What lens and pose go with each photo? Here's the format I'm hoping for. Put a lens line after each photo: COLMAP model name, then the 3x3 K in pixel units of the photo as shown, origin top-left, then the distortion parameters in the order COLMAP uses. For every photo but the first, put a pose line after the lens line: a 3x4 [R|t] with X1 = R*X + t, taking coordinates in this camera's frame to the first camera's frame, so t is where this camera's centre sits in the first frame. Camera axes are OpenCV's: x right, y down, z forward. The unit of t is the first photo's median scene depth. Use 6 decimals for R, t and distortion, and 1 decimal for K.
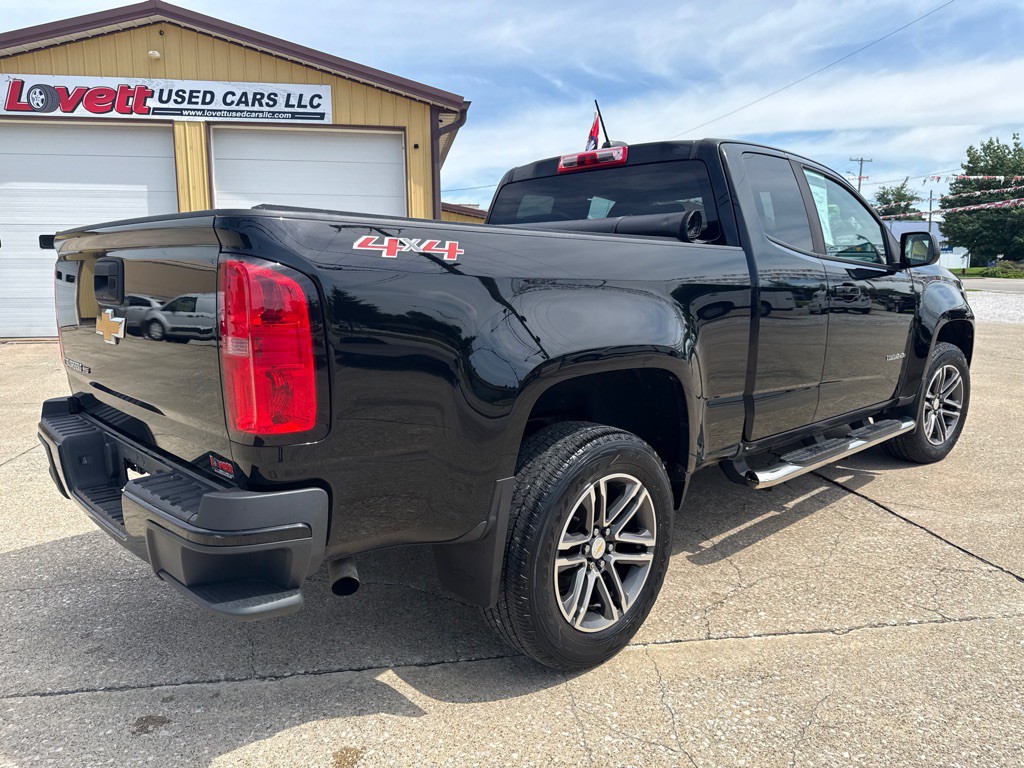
lens RADIAL K [[705.8, 0, 508.4], [0, 705.8, 408.0], [0, 0, 1]] dist [0.000219, 0.000974]
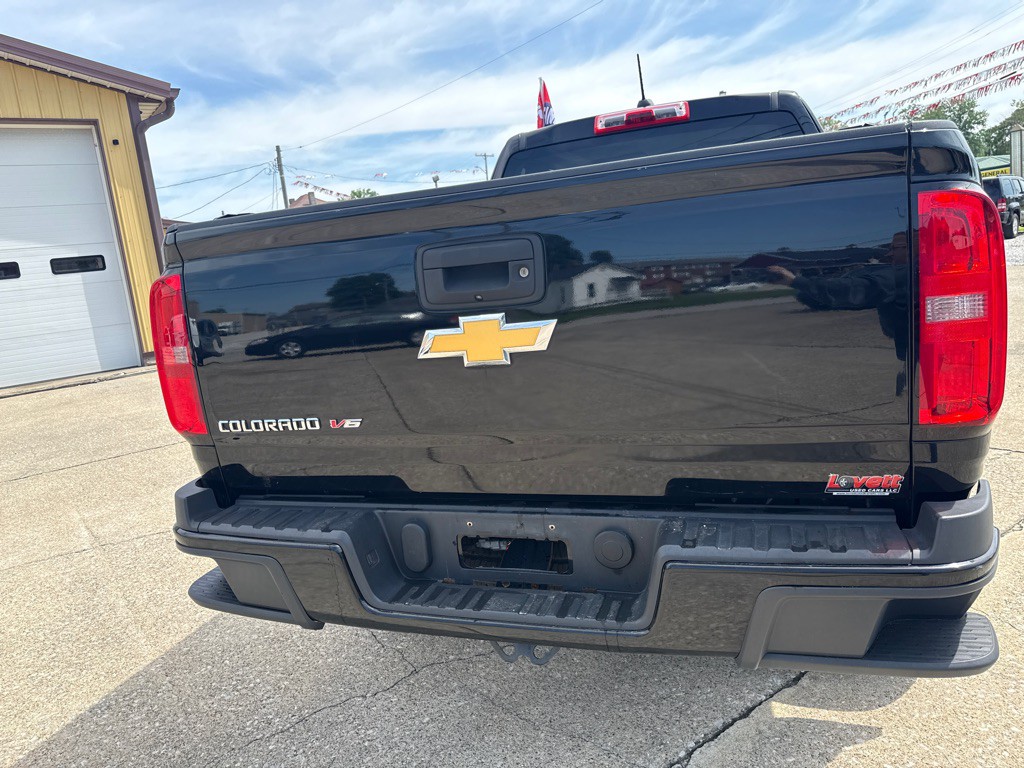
lens RADIAL K [[729.3, 0, 494.1], [0, 729.3, 399.4], [0, 0, 1]] dist [-0.001492, -0.002480]
pose [[0.889021, -0.174563, 0.423285, -0.149363], [0.184624, 0.982654, 0.017483, -0.011048], [-0.418994, 0.062606, 0.905828, 0.065814]]
